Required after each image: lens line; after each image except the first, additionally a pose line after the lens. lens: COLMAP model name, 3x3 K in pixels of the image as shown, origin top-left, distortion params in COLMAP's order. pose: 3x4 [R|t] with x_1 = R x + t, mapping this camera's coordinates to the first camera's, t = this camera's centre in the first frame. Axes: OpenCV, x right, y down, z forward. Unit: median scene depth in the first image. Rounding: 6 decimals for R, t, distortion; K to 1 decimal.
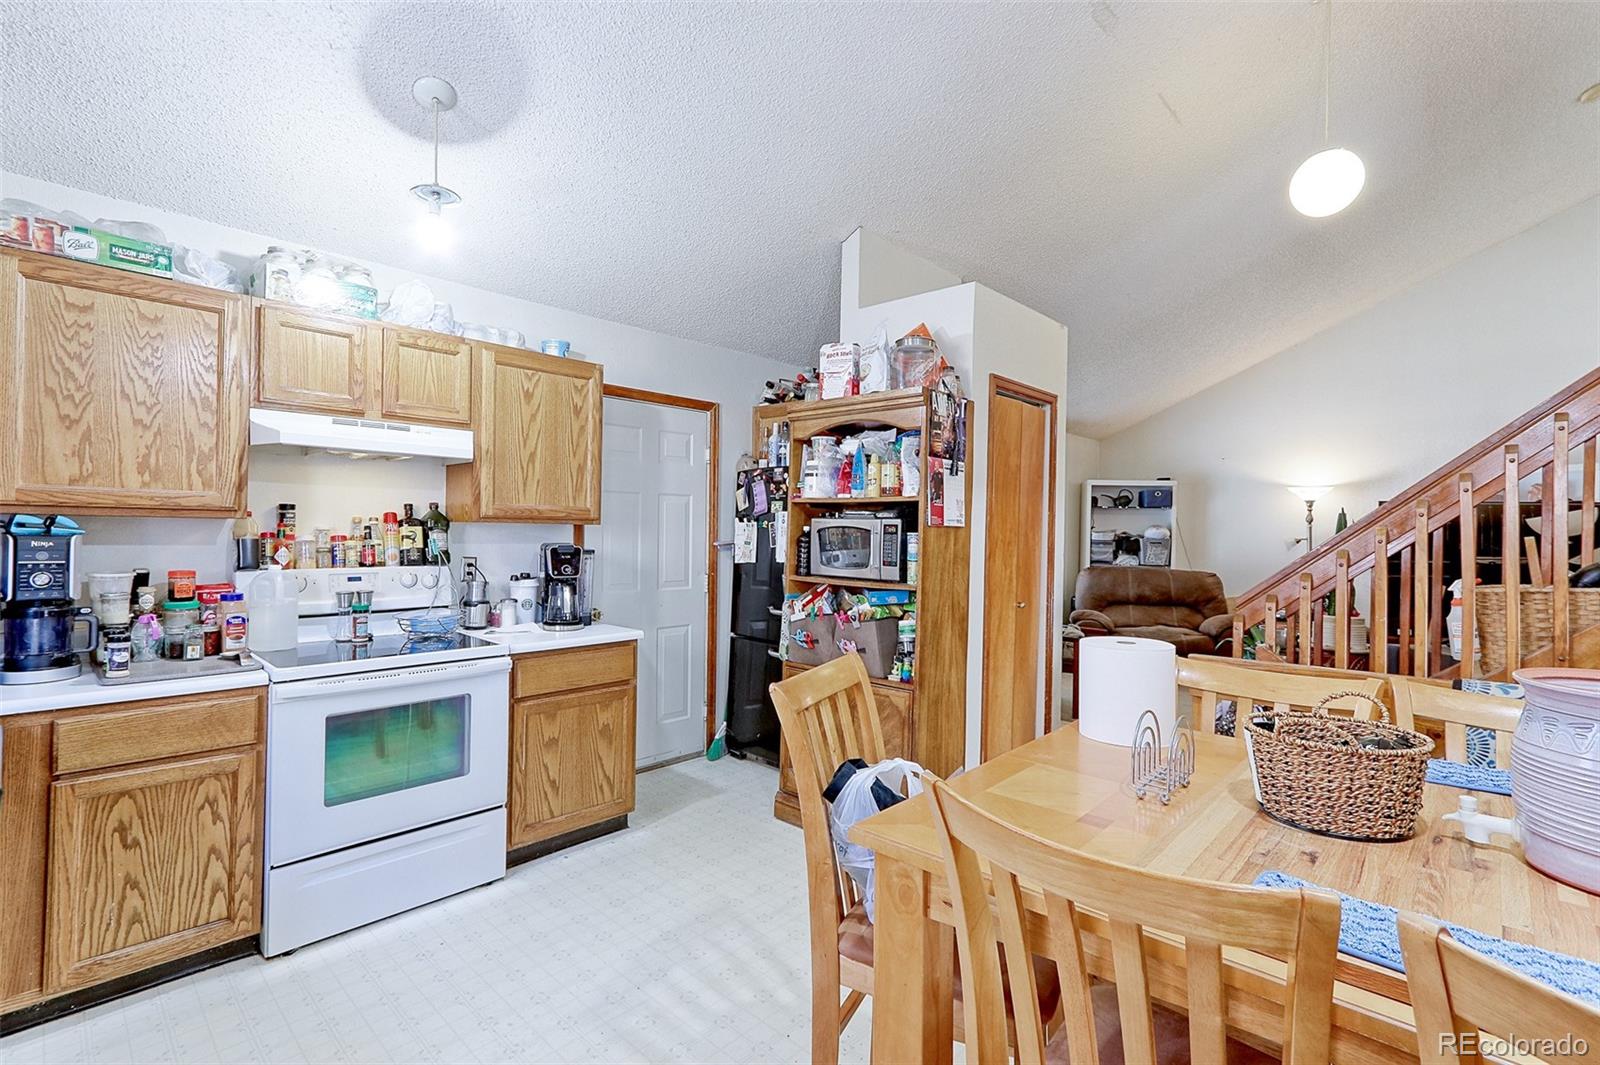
lens RADIAL K [[739.5, 0, 799.9], [0, 739.5, 528.9], [0, 0, 1]] dist [0.005247, 0.000412]
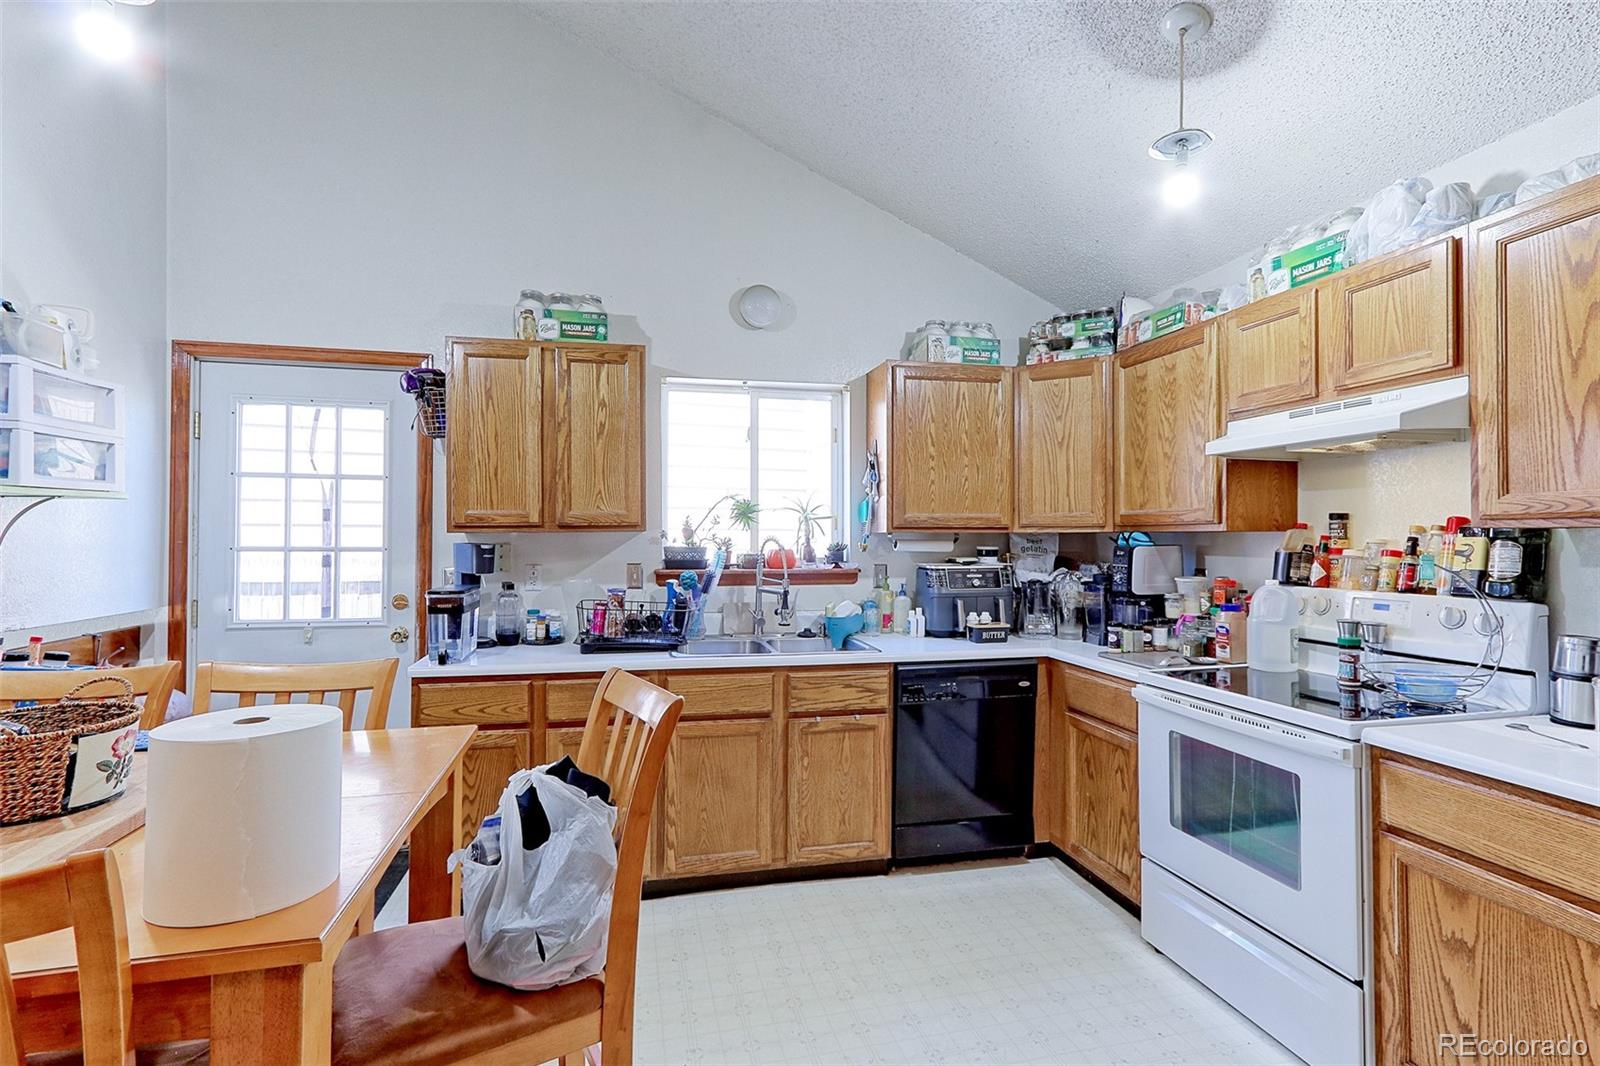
lens RADIAL K [[739.5, 0, 799.6], [0, 739.5, 538.3], [0, 0, 1]] dist [0.005247, 0.000412]
pose [[-0.544932, -0.013123, -0.838377, 0.396634], [-0.004405, 0.999909, -0.012789, 0.010436], [0.838469, -0.003276, -0.544940, 0.984141]]
